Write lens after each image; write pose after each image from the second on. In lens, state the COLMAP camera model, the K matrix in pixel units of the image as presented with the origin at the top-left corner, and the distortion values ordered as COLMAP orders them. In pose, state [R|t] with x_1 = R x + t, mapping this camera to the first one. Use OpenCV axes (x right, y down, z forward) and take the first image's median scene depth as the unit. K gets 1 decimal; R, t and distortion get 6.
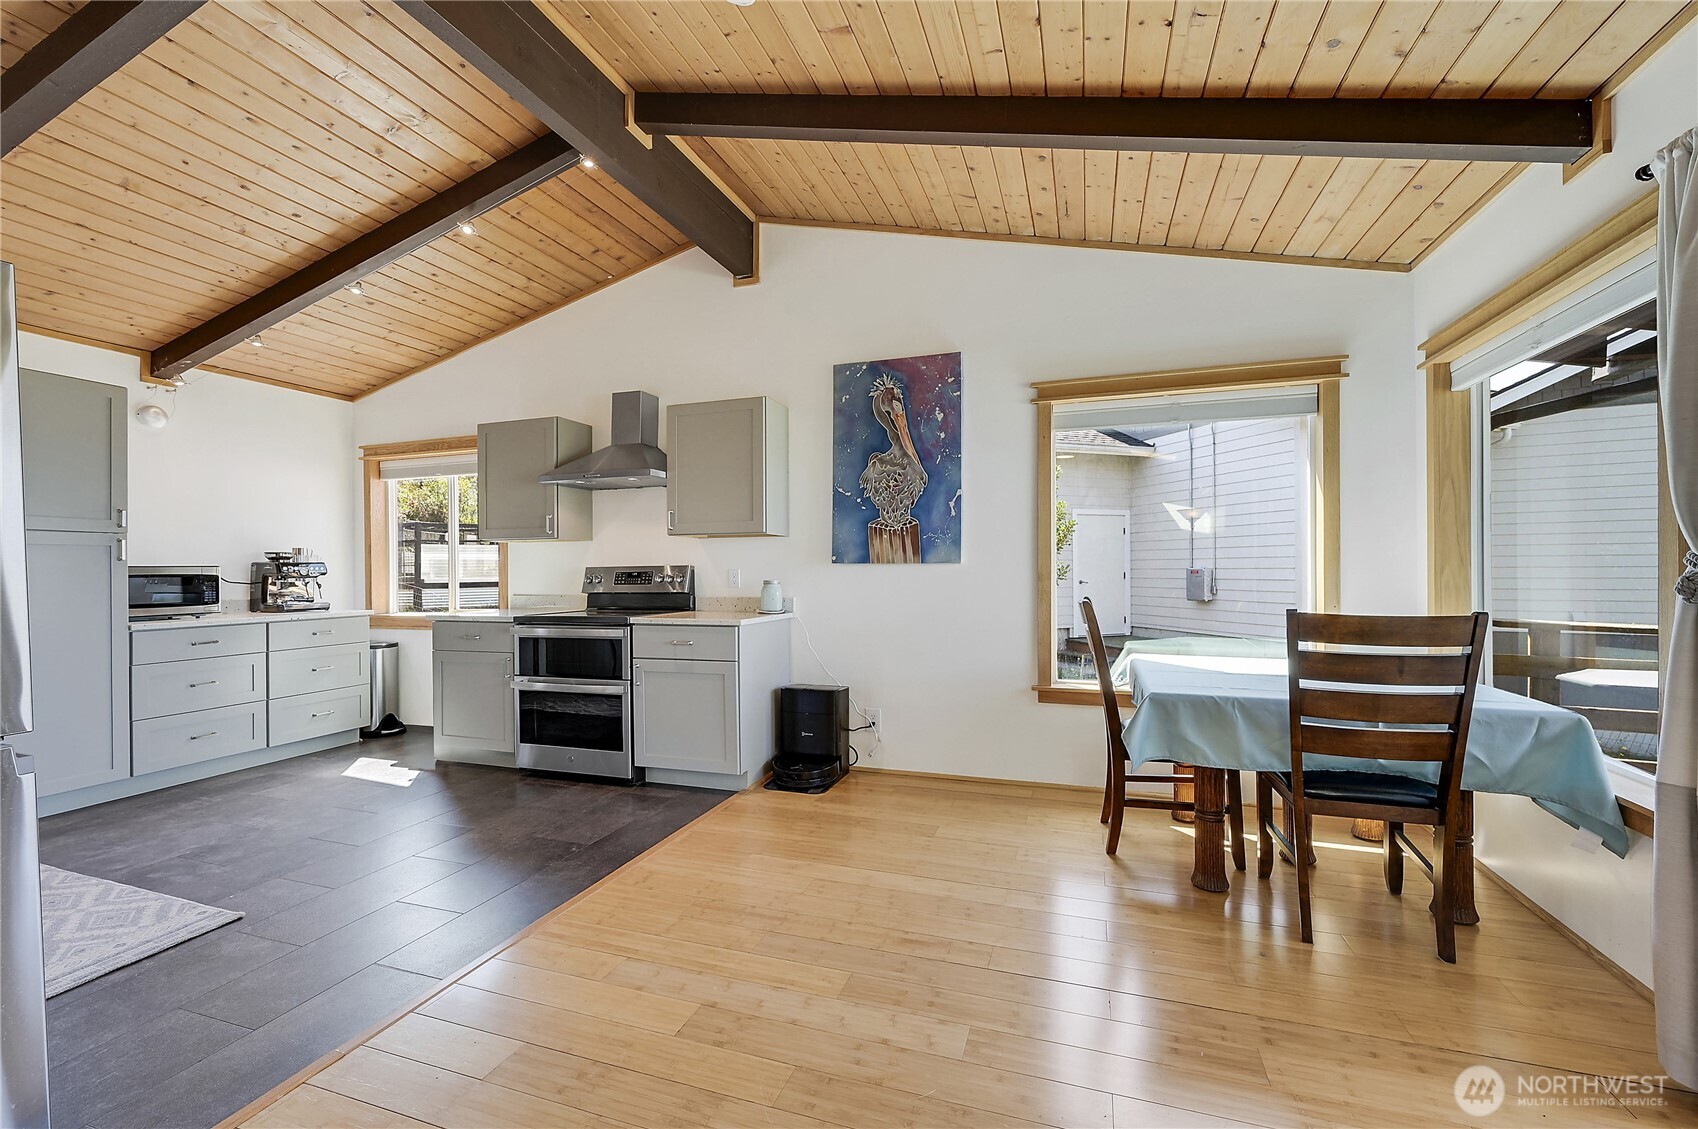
lens RADIAL K [[674.3, 0, 873.9], [0, 674.3, 569.6], [0, 0, 1]] dist [-0.005341, 0.000603]
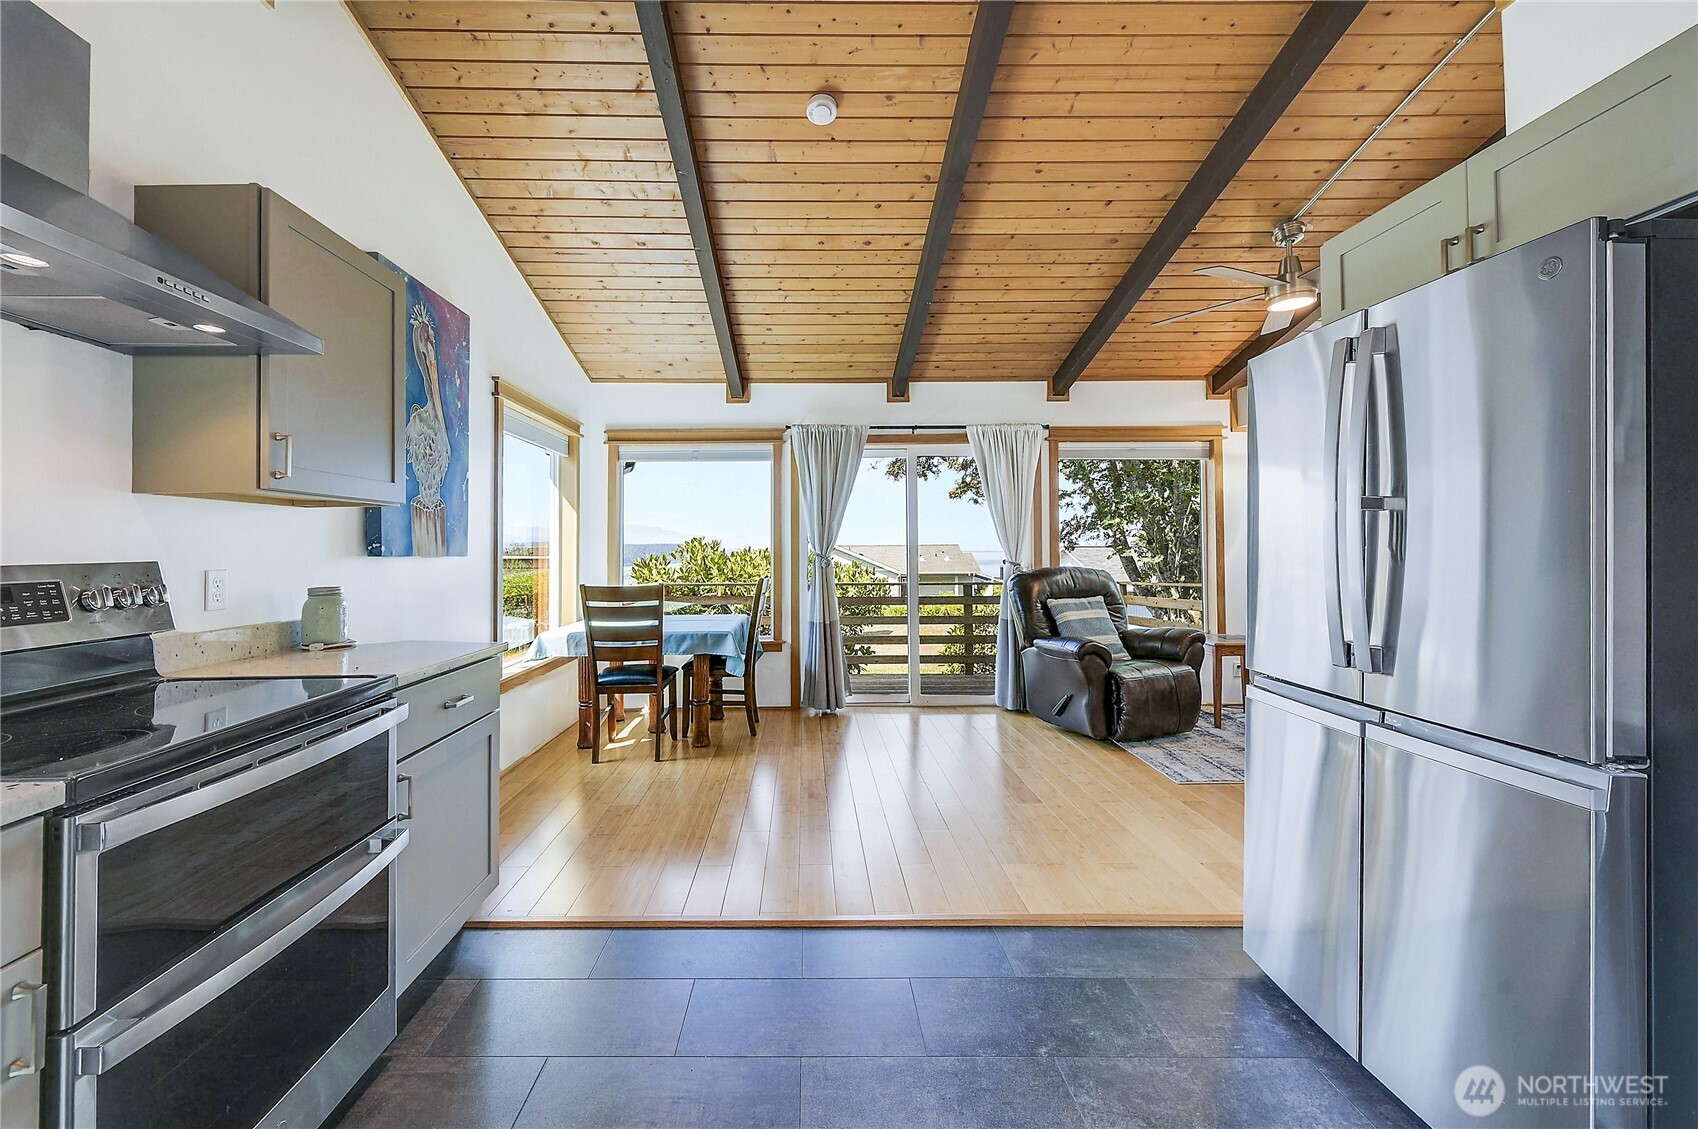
lens RADIAL K [[768.0, 0, 826.2], [0, 768.0, 545.3], [0, 0, 1]] dist [0.009509, -0.001782]
pose [[-0.359846, 0.023882, 0.932706, -0.501987], [0.014566, 0.999694, -0.019977, 0.000270], [-0.932898, 0.006397, -0.360084, 0.484265]]
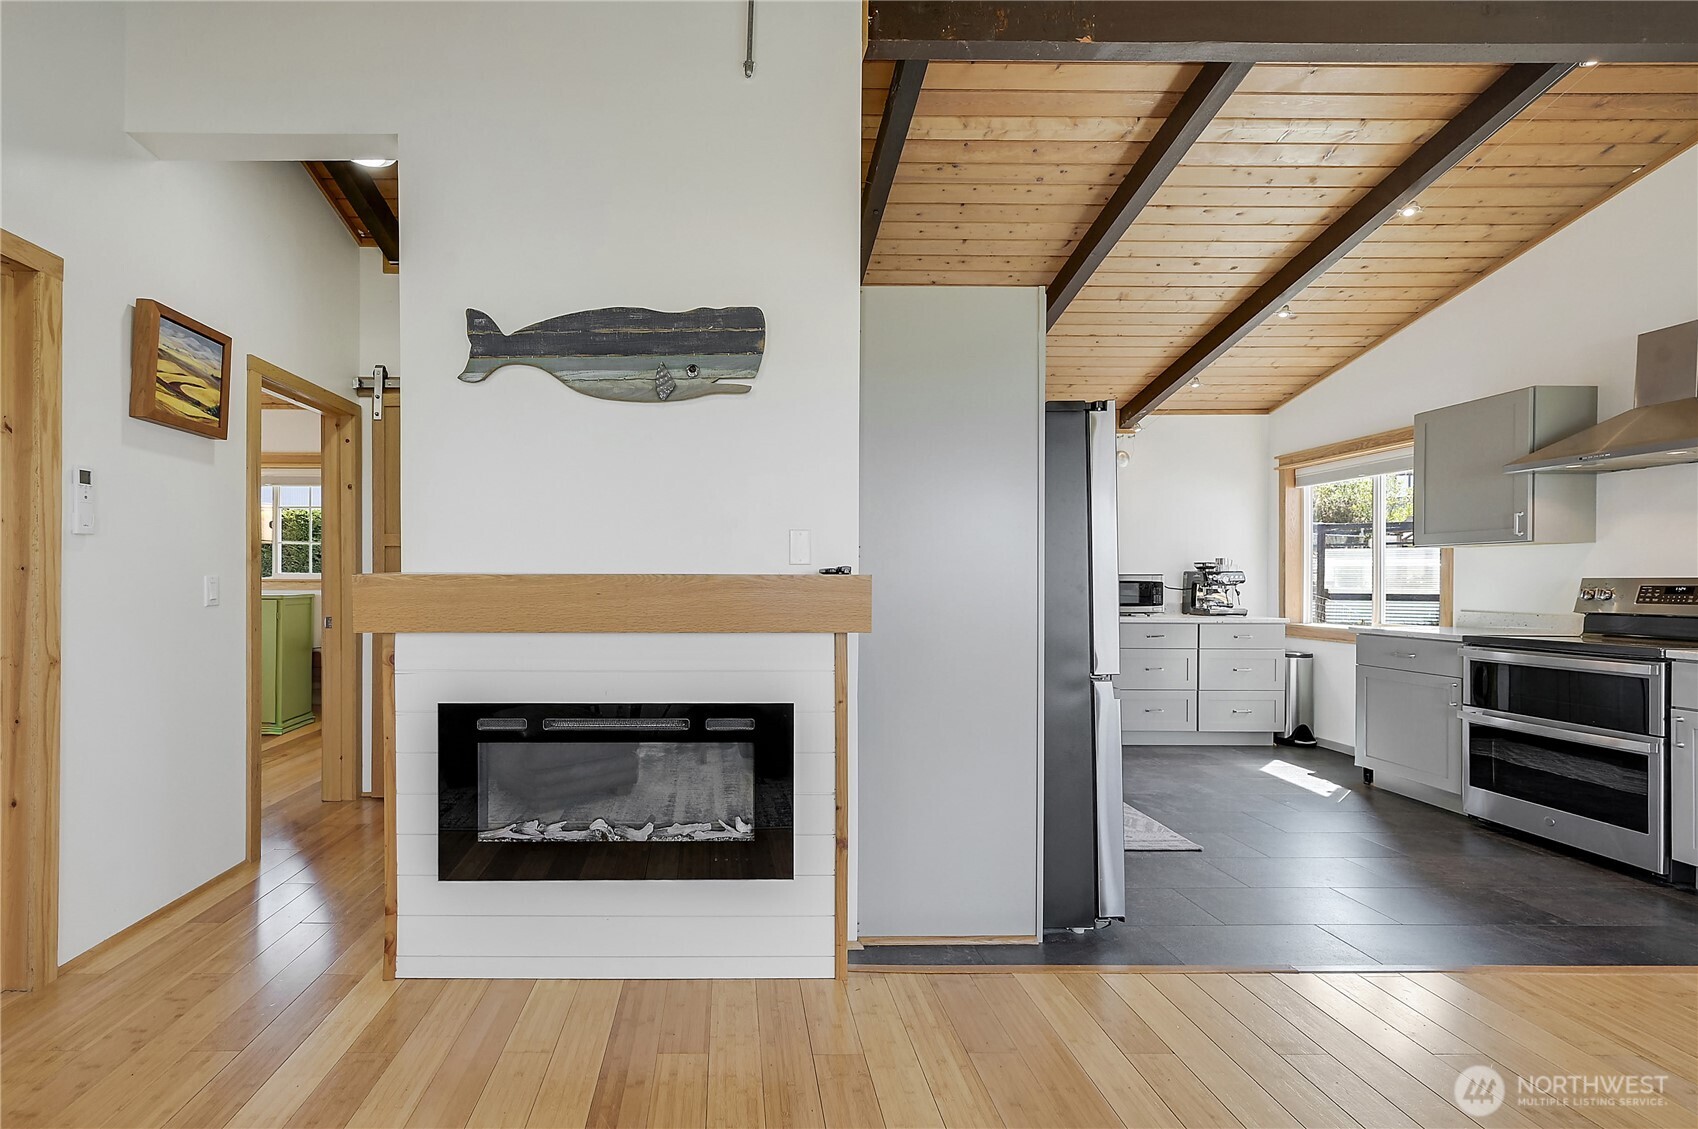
lens RADIAL K [[718.6, 0, 771.3], [0, 718.6, 580.1], [0, 0, 1]] dist [0.001977, 0.000231]
pose [[0.314459, 0.010888, -0.949208, 0.059540], [-0.007903, 0.999930, 0.008851, -0.001469], [0.949238, 0.004718, 0.314523, -0.129591]]
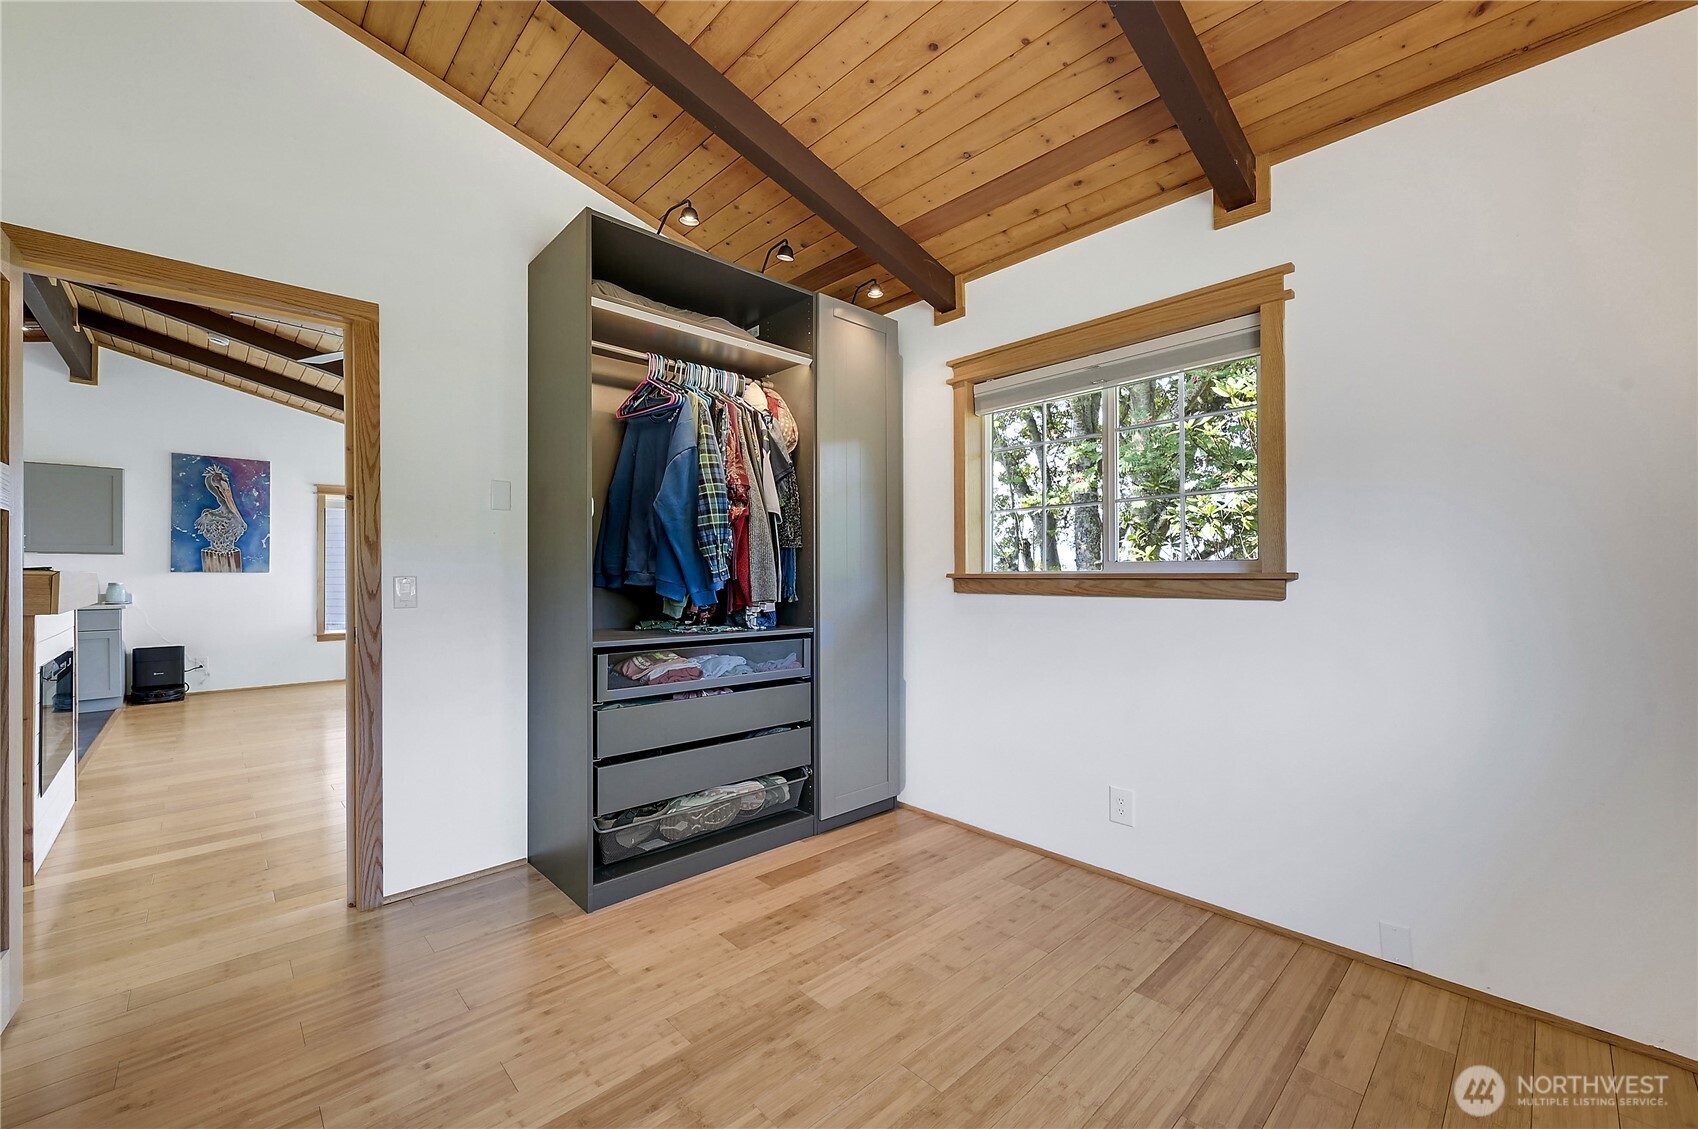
lens RADIAL K [[768.0, 0, 822.9], [0, 768.0, 570.0], [0, 0, 1]] dist [0.009509, -0.001782]
pose [[0.528238, 0.000474, 0.849096, -0.462545], [0.002929, 0.999993, -0.002381, -0.003722], [-0.849091, 0.003745, 0.528233, -0.760179]]
